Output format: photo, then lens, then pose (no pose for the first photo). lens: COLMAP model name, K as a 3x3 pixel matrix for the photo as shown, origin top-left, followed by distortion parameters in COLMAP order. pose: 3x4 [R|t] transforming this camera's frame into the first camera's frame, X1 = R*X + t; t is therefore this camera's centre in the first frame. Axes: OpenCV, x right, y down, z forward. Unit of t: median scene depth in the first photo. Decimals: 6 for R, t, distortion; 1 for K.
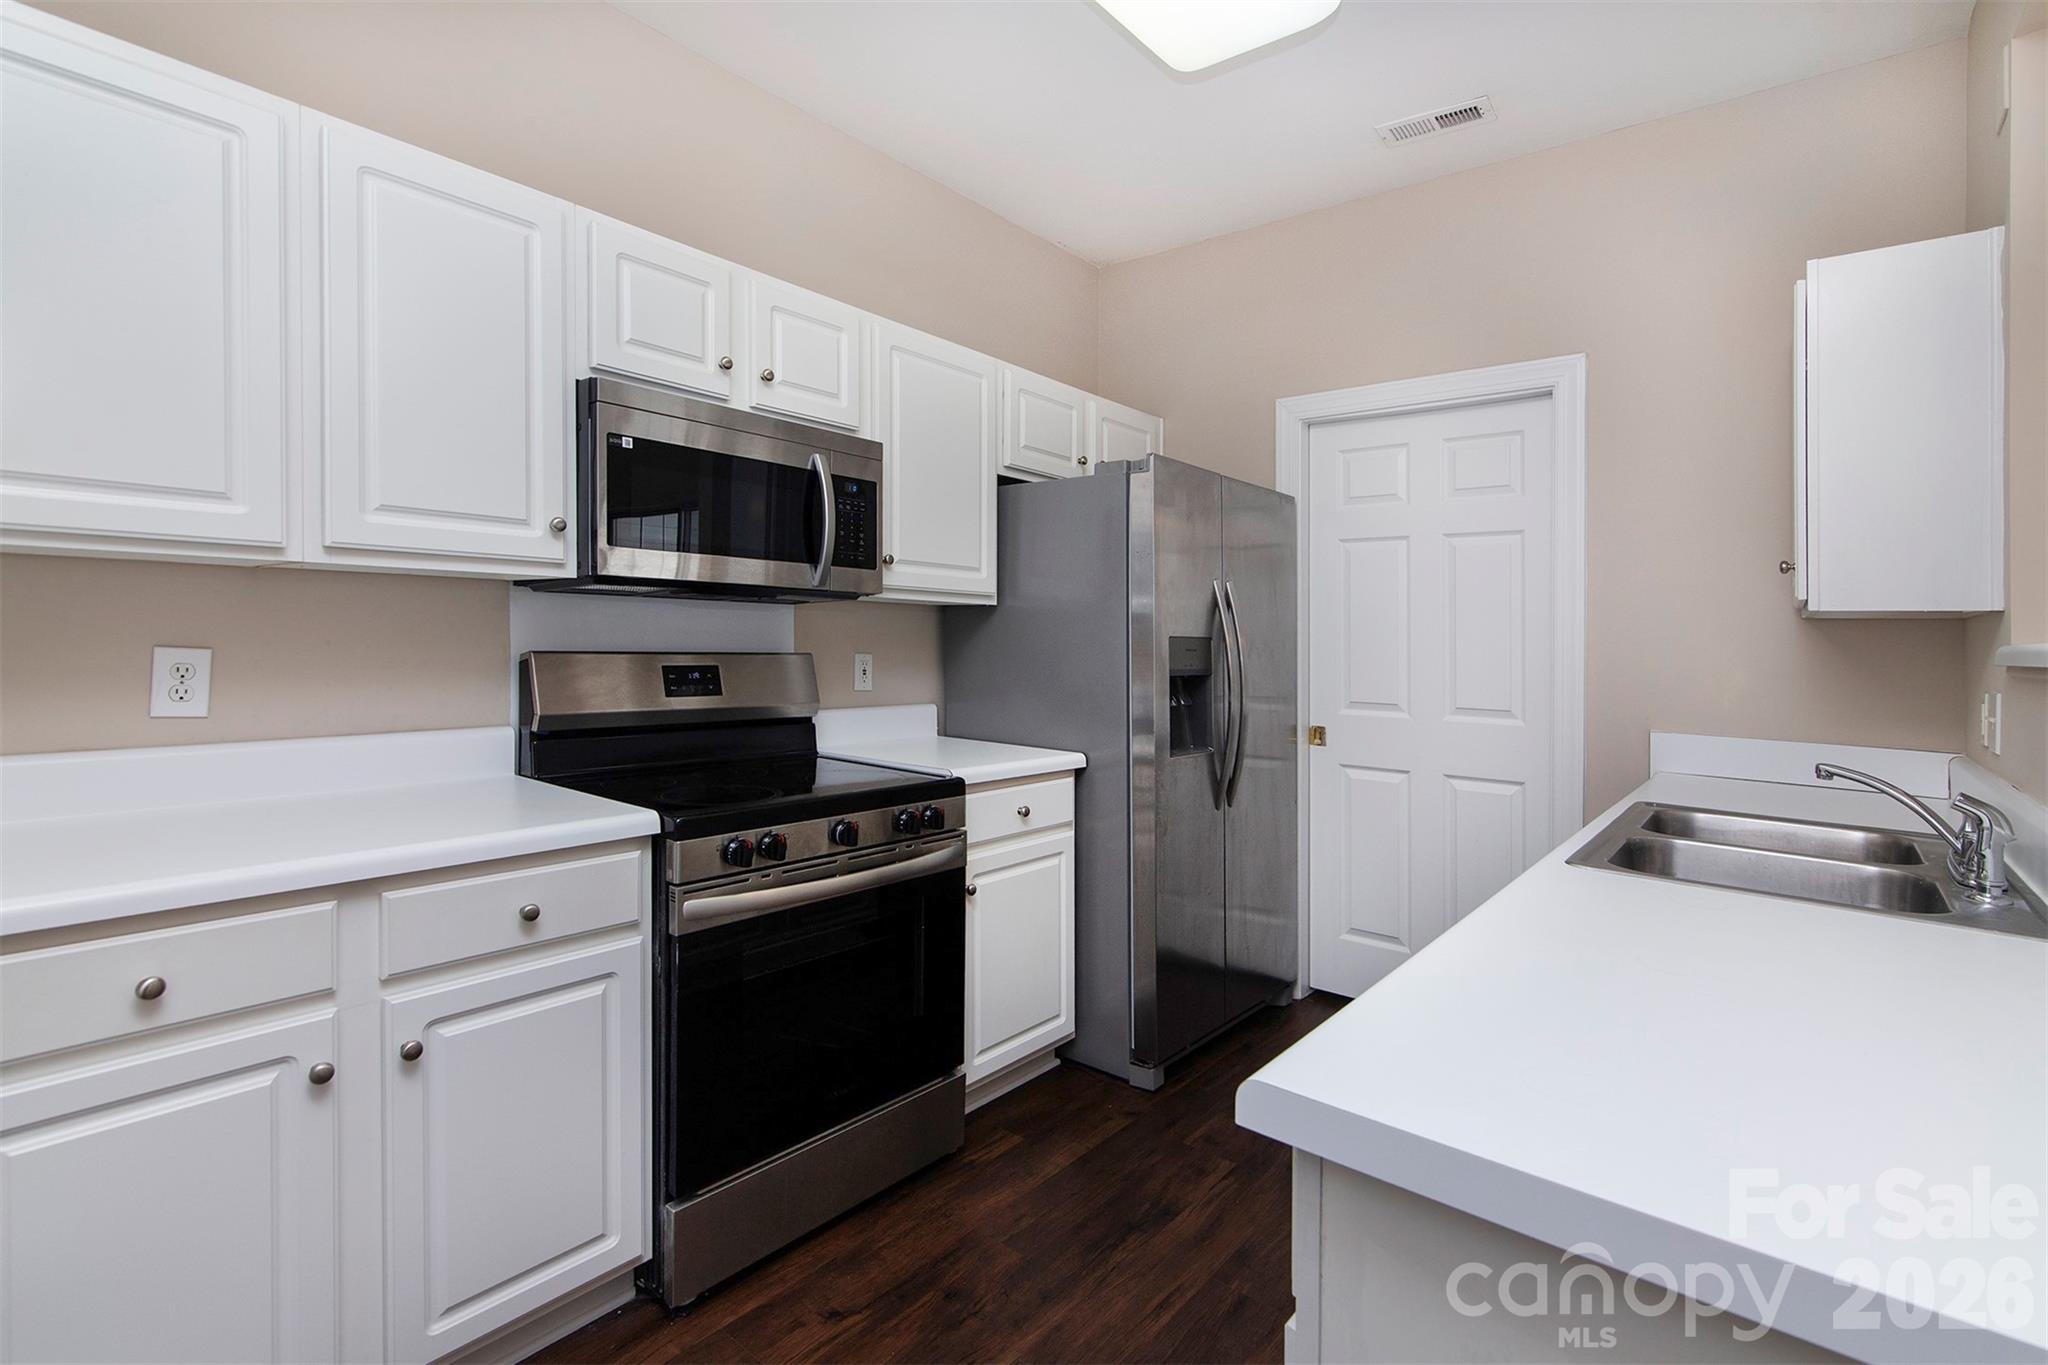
lens RADIAL K [[967.0, 0, 1024.7], [0, 967.0, 609.8], [0, 0, 1]] dist [0.011541, 0.000086]
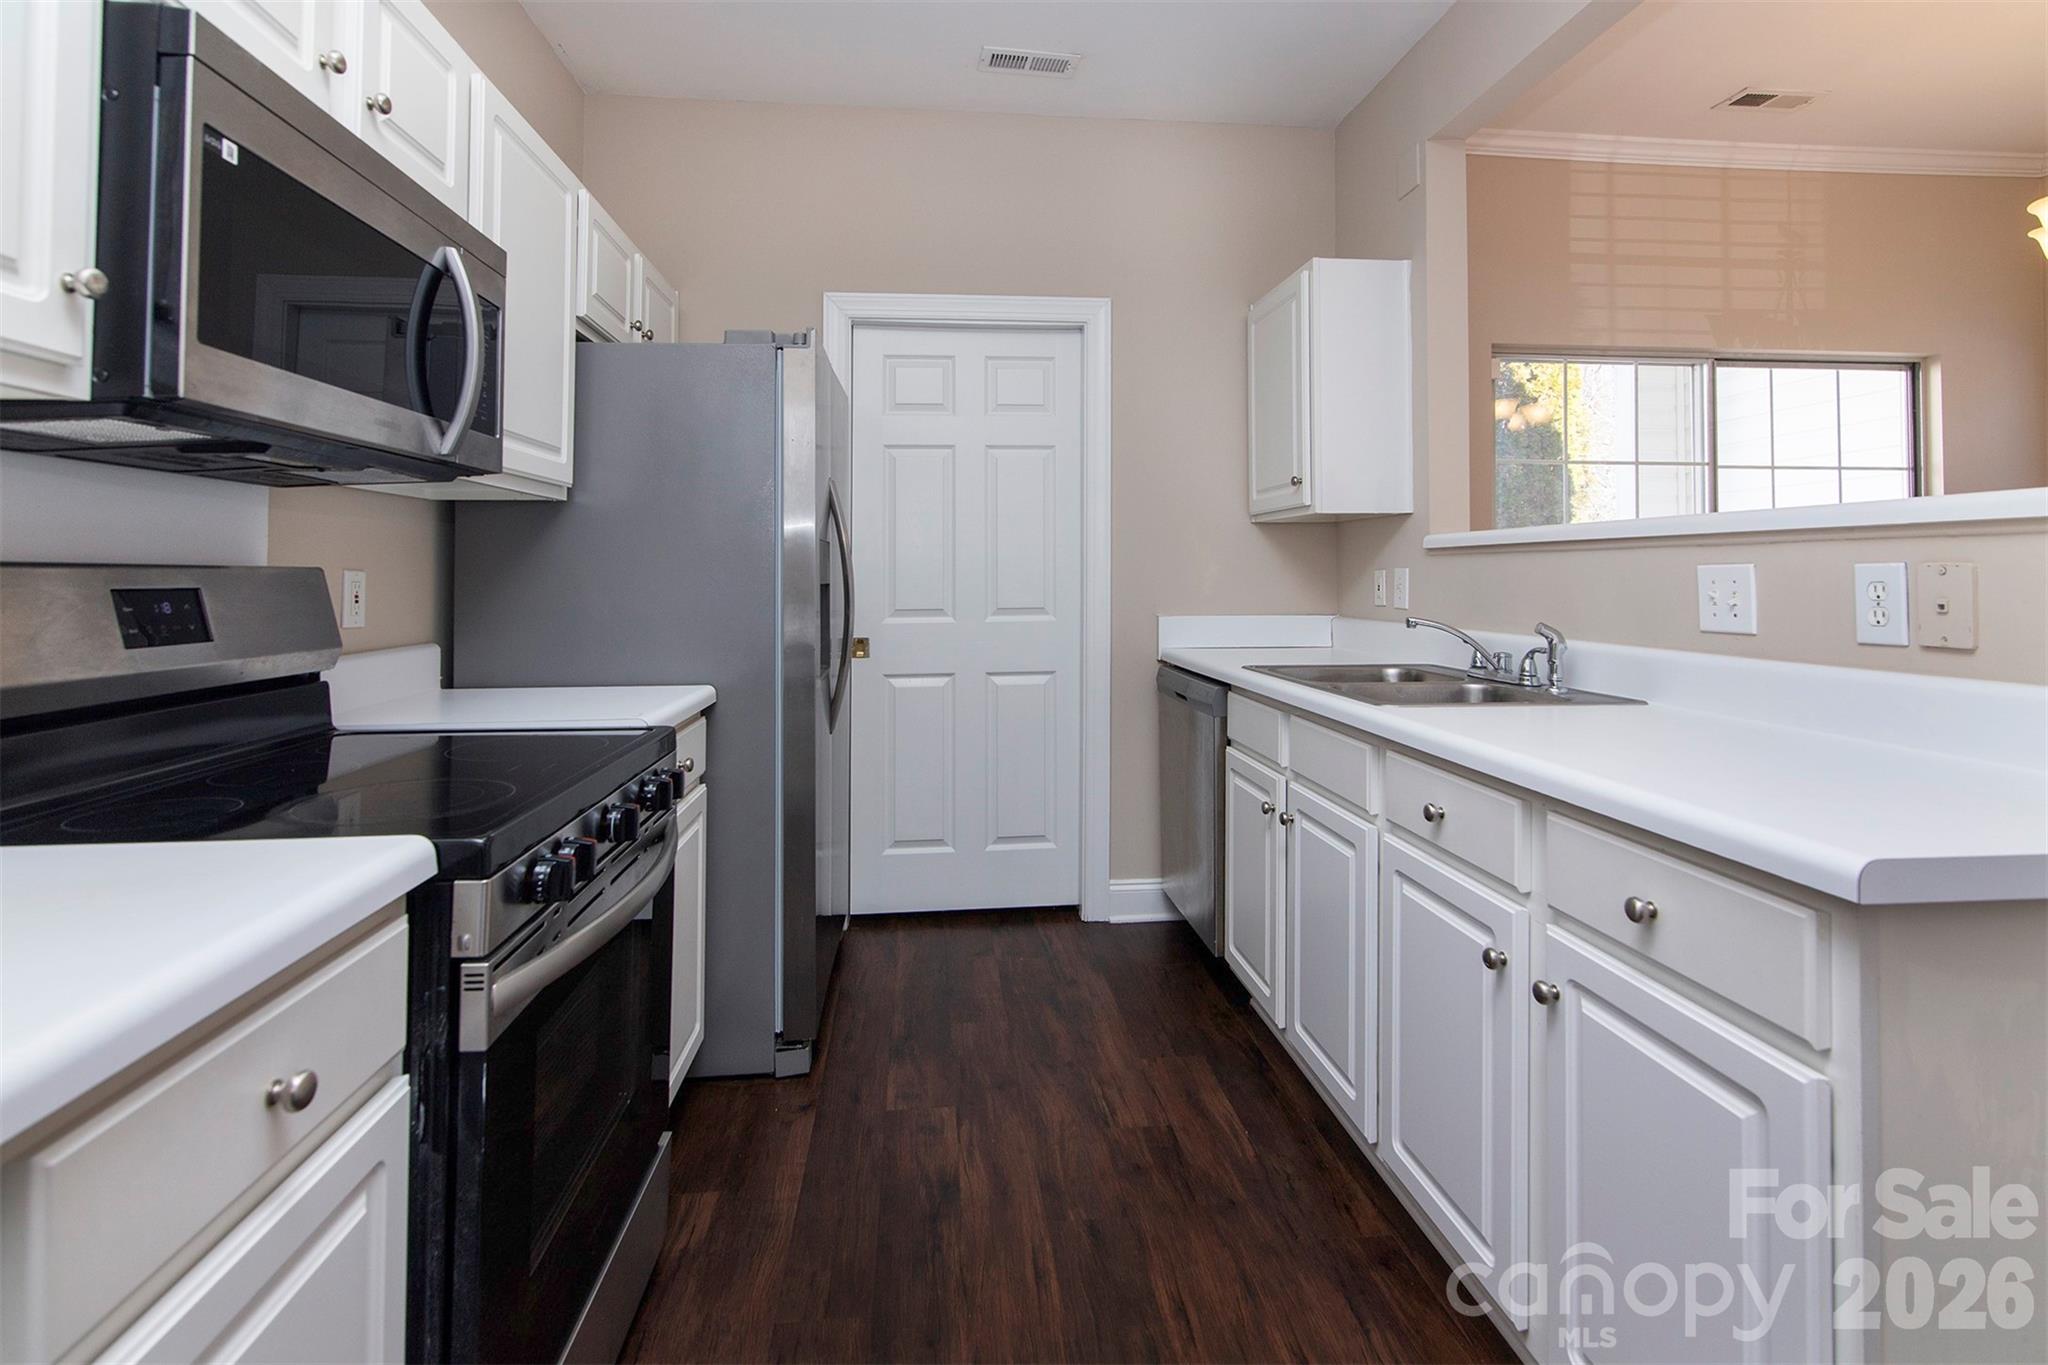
lens RADIAL K [[993.5, 0, 1025.1], [0, 993.5, 508.7], [0, 0, 1]] dist [0.014484, -0.000377]
pose [[0.705153, 0.019938, 0.708774, -0.404703], [0.001230, 0.999569, -0.029342, 0.030252], [-0.709054, 0.021562, 0.704825, 0.263156]]
